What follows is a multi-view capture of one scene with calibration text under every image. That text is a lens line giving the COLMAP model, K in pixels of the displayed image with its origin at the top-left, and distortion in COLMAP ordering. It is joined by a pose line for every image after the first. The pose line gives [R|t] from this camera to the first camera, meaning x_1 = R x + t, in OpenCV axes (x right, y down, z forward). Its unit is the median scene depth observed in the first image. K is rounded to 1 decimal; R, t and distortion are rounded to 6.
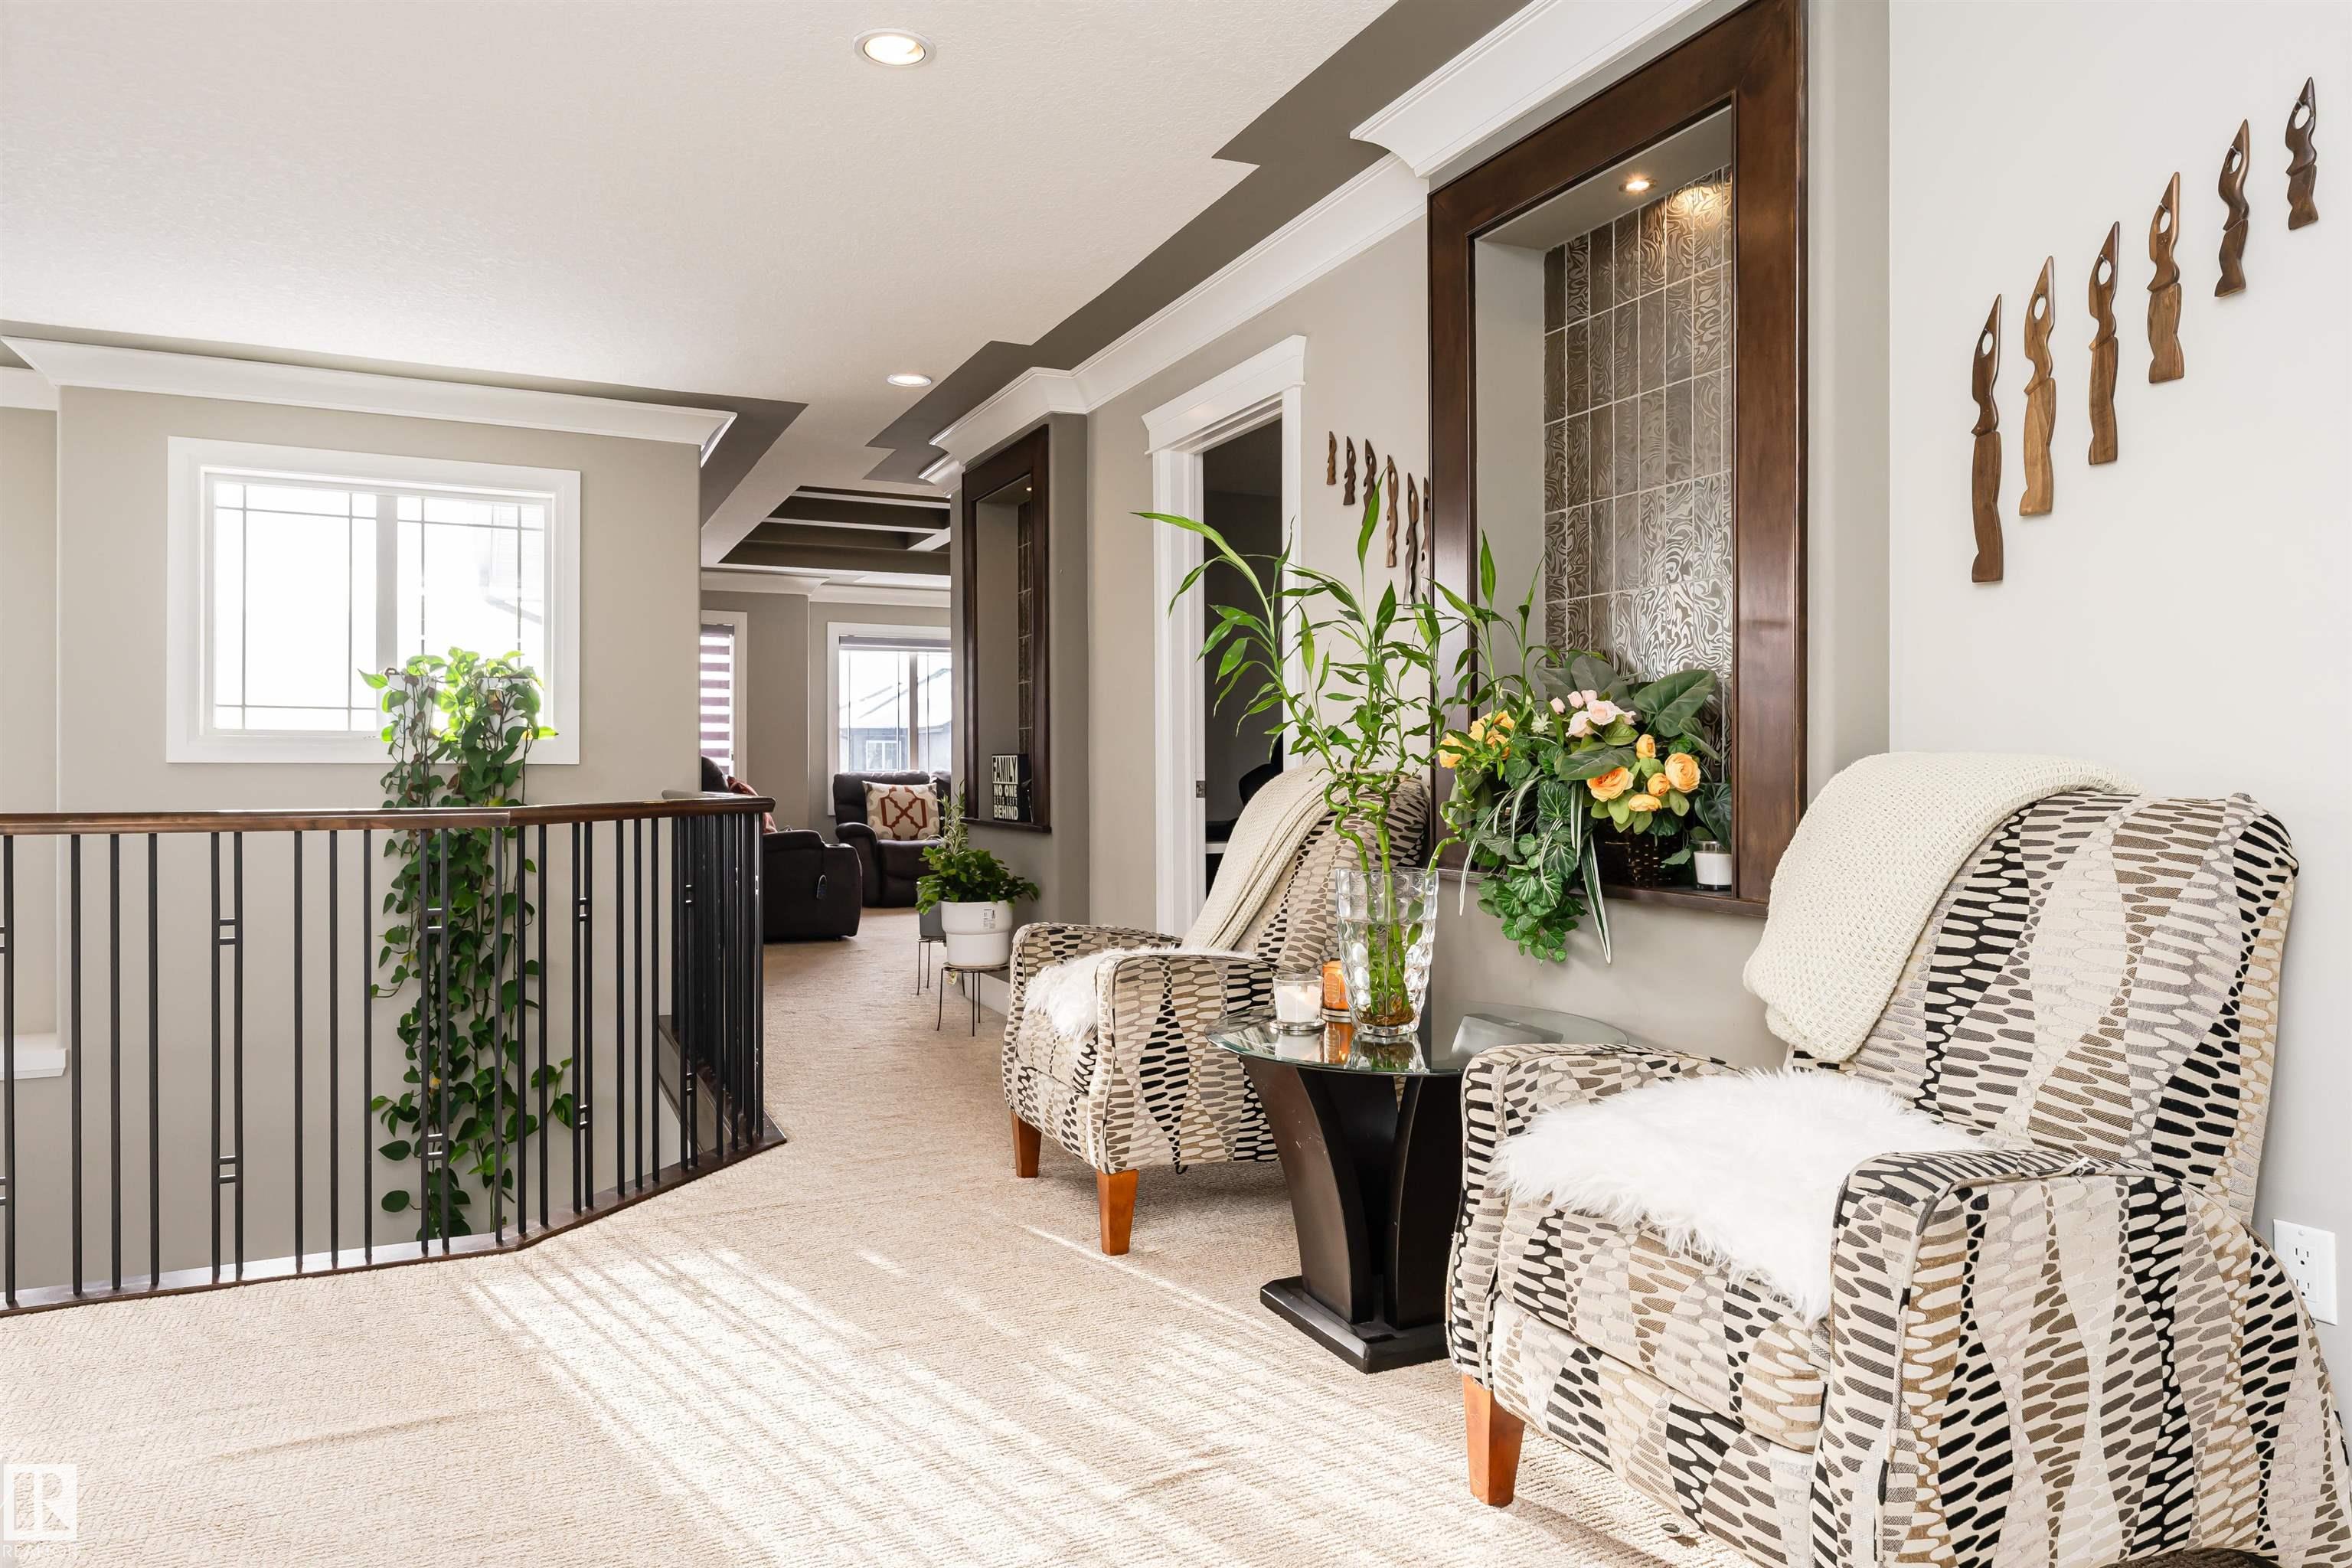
lens RADIAL K [[1419.9, 0, 1176.0], [0, 1419.9, 784.0], [0, 0, 1]] dist [0.000723, 0.000031]
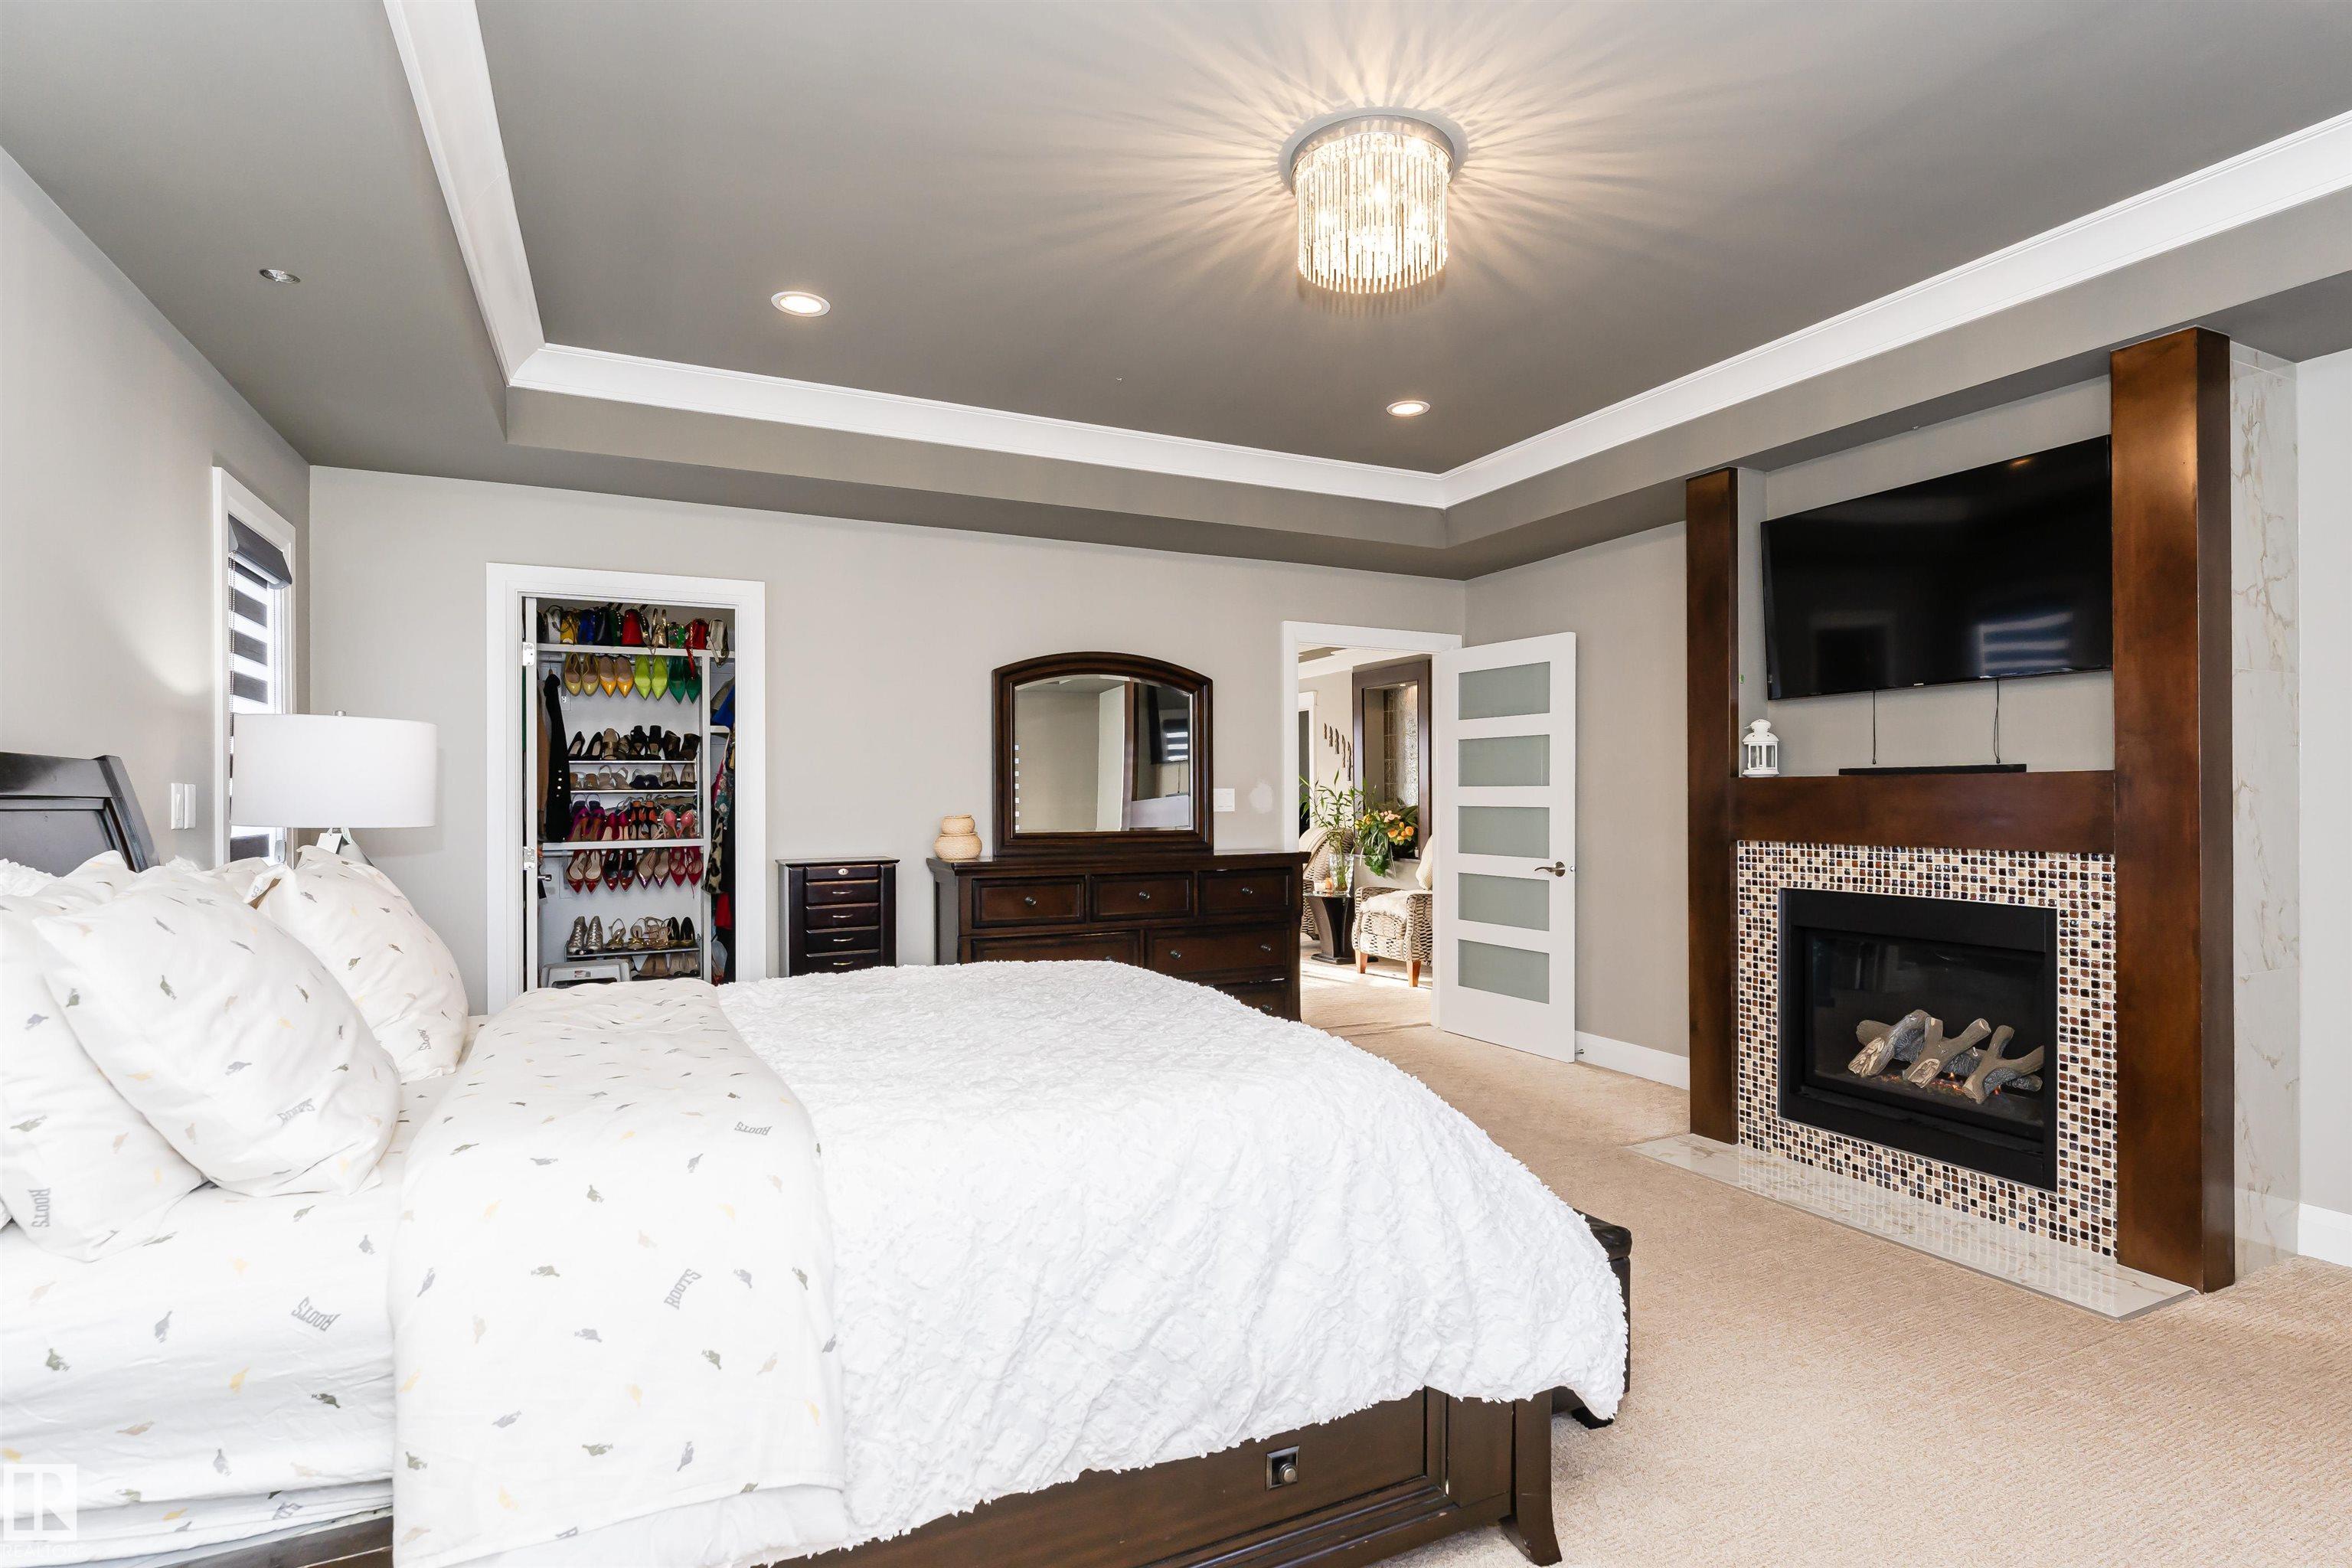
lens RADIAL K [[1115.0, 0, 1169.9], [0, 1115.0, 795.1], [0, 0, 1]] dist [-0.002524, -0.000233]
pose [[0.999822, -0.006793, -0.017595, -0.303940], [0.006701, 0.999964, -0.005239, -0.101319], [0.017630, 0.005120, 0.999831, -2.340200]]
